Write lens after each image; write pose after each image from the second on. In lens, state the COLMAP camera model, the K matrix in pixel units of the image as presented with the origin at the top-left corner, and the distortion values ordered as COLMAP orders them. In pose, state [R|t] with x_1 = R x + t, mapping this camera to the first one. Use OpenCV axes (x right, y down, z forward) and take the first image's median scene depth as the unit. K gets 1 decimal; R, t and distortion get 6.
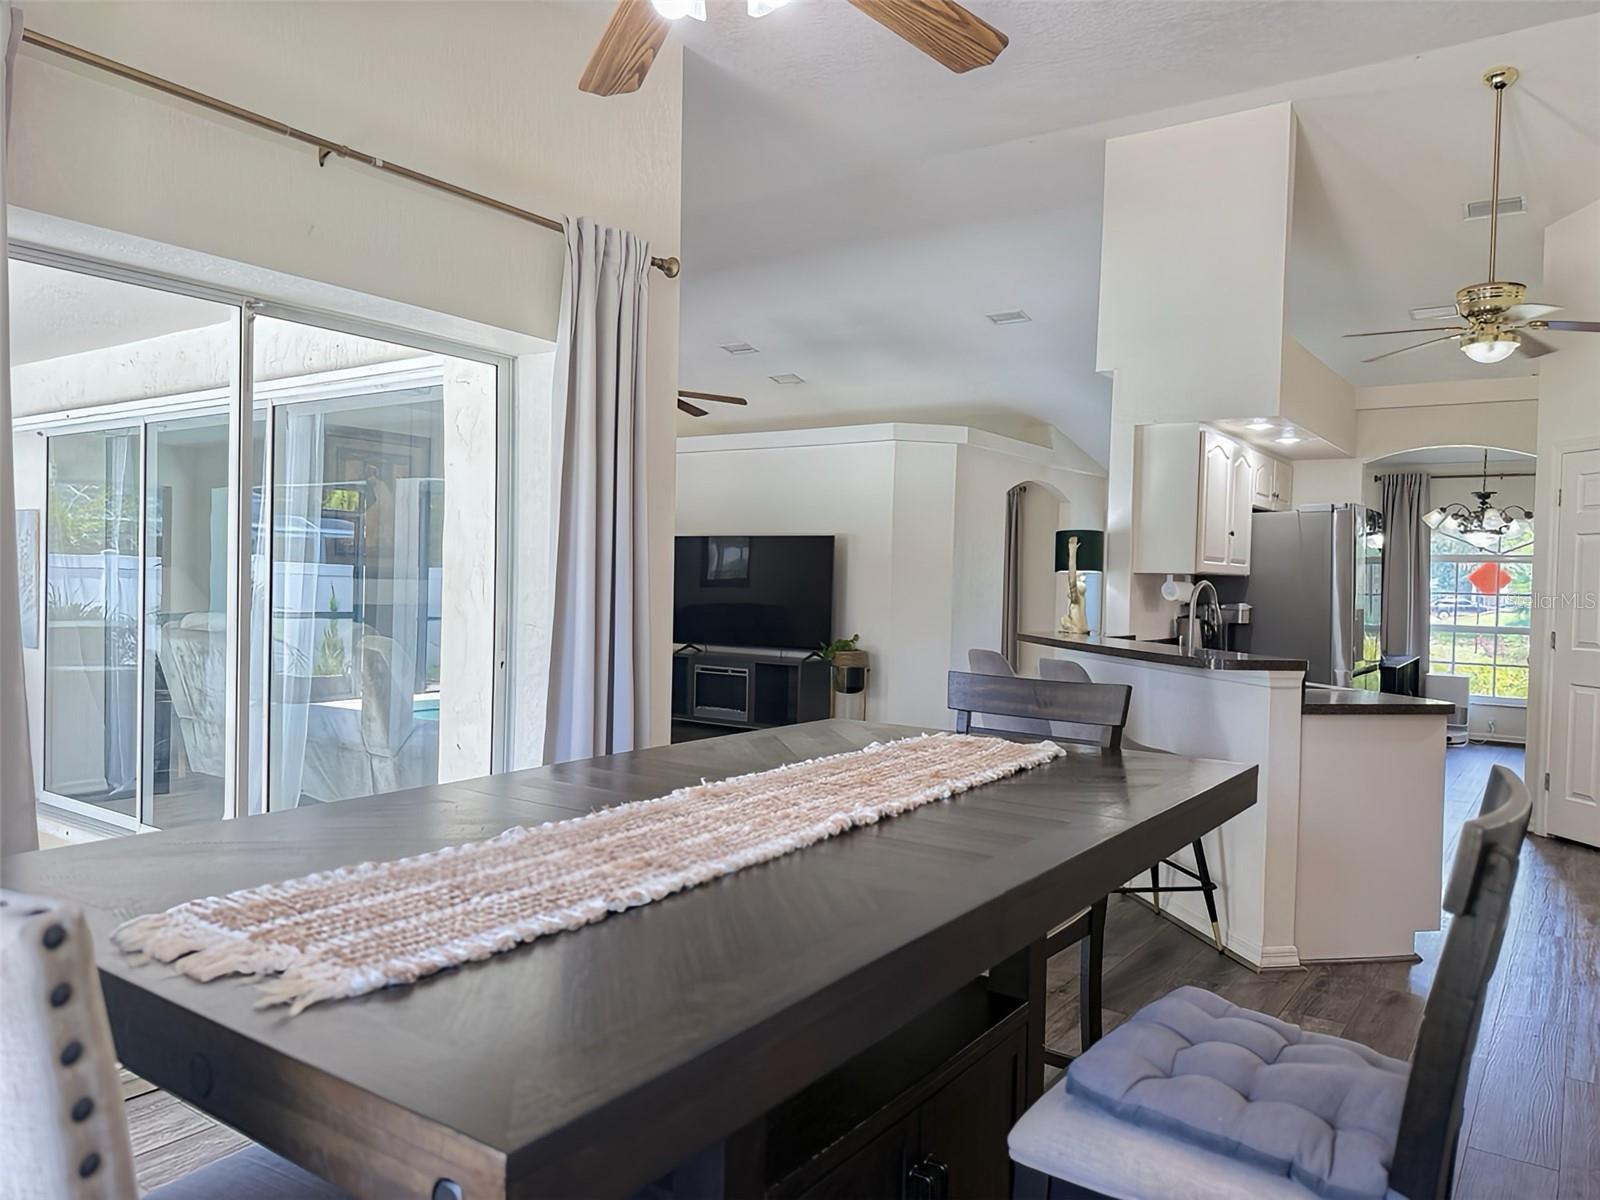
lens RADIAL K [[1118.0, 0, 791.2], [0, 1118.0, 601.9], [0, 0, 1]] dist [0.081316, -0.120233]
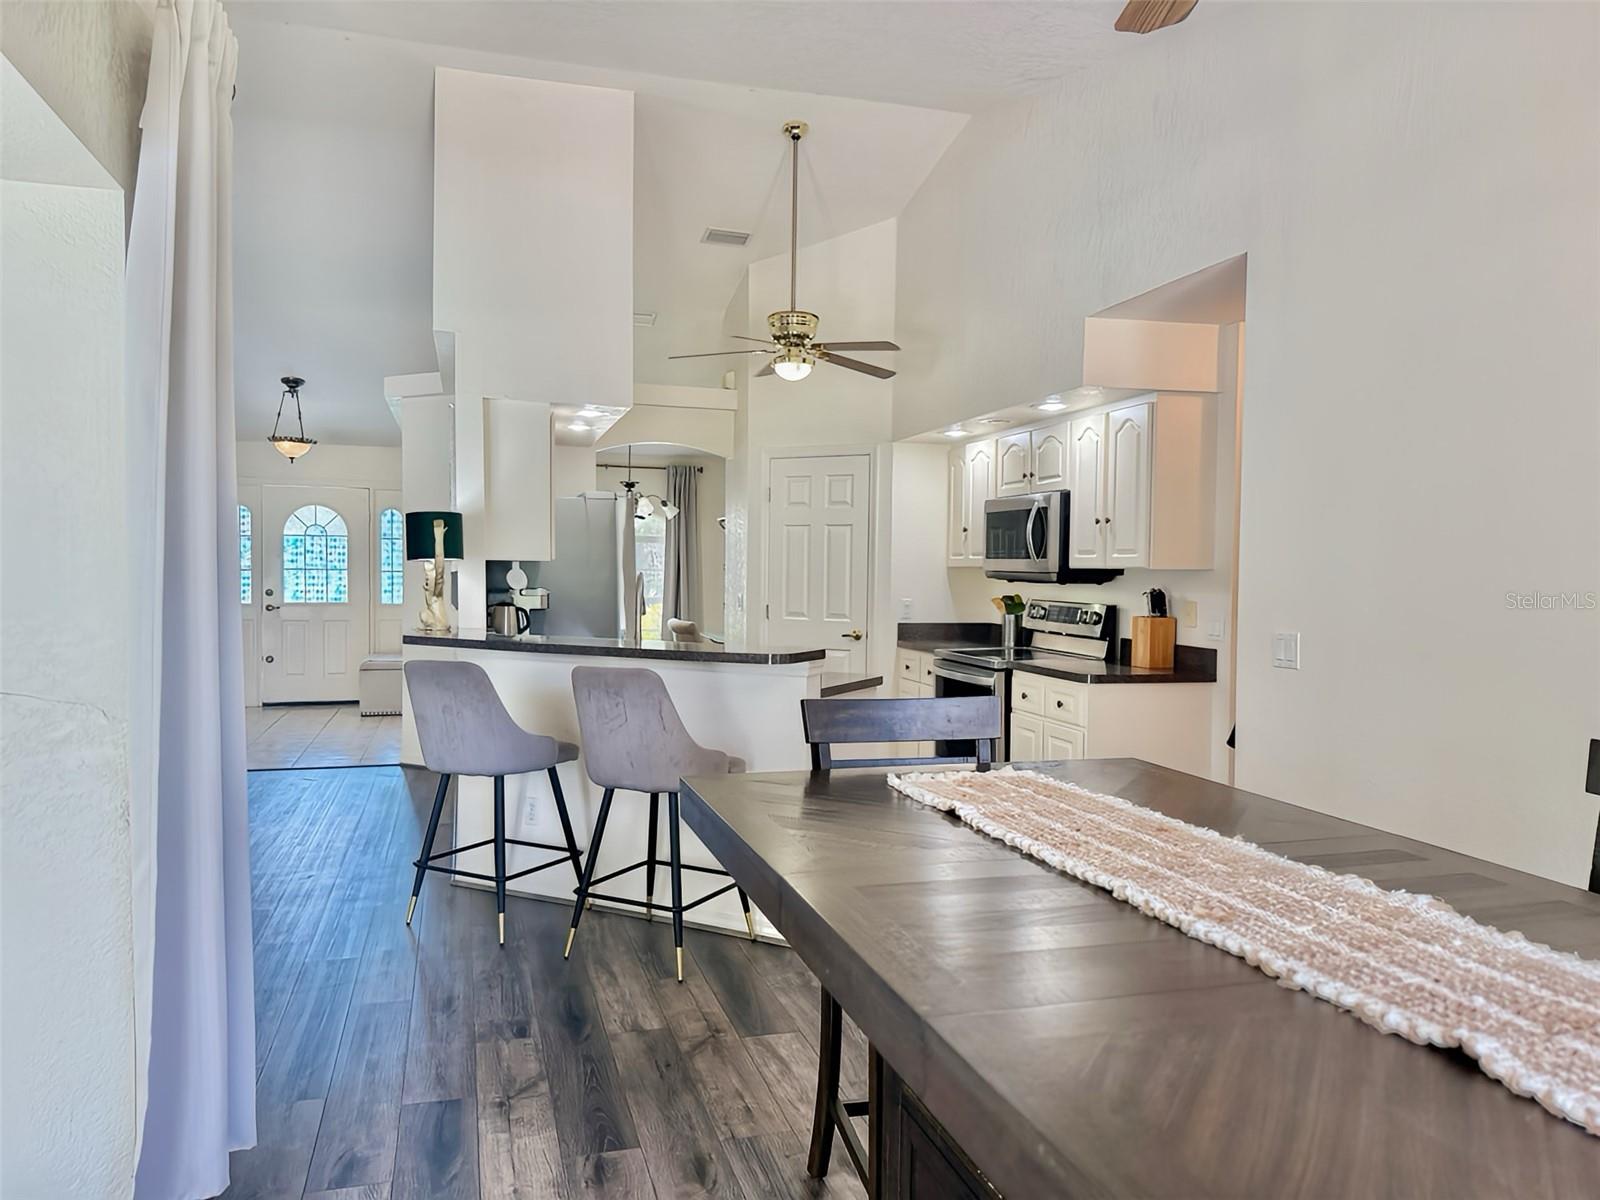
lens RADIAL K [[1118.0, 0, 791.2], [0, 1118.0, 601.9], [0, 0, 1]] dist [0.081316, -0.120233]
pose [[0.615988, -0.041476, 0.786663, -0.258283], [0.017256, 0.999084, 0.039164, -0.023203], [-0.787566, -0.010550, 0.616140, 0.242653]]
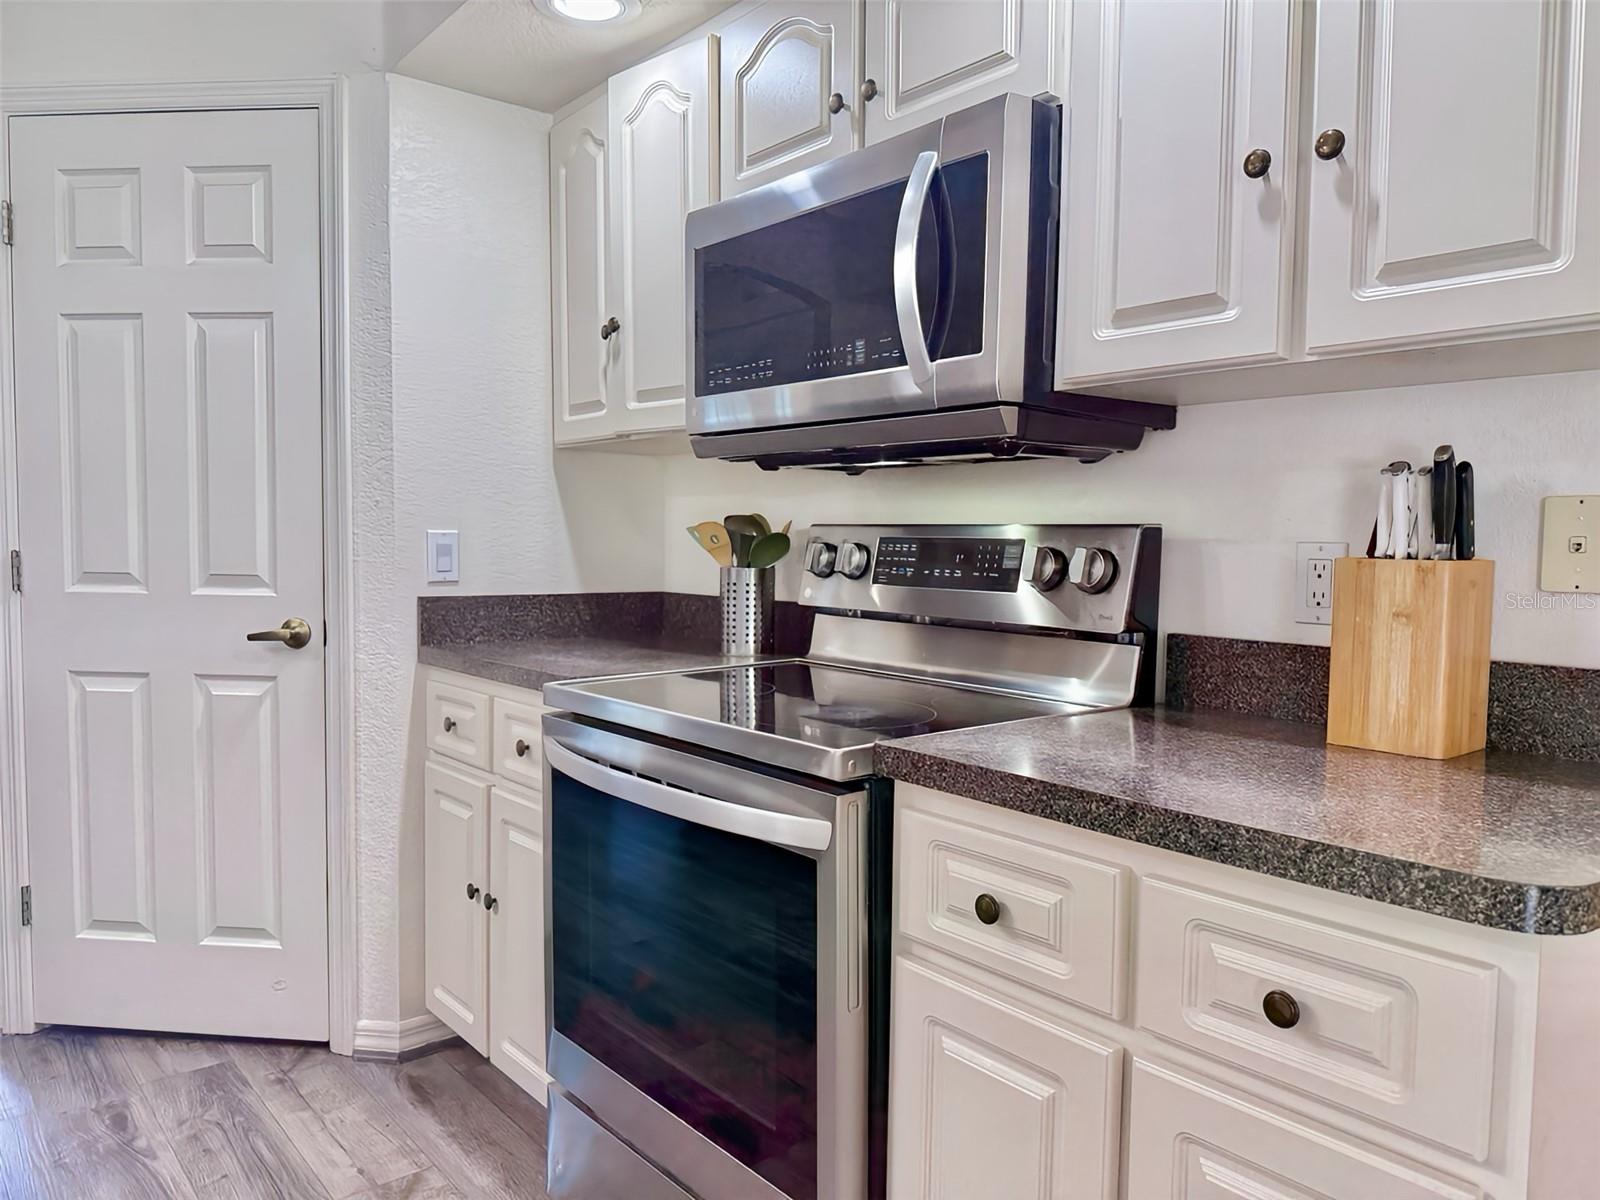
lens RADIAL K [[1118.0, 0, 791.2], [0, 1118.0, 601.9], [0, 0, 1]] dist [0.081316, -0.120233]
pose [[0.254283, -0.078129, 0.963969, 0.347834], [0.013528, 0.996921, 0.077232, 0.017022], [-0.967035, -0.006598, 0.254557, 0.626335]]
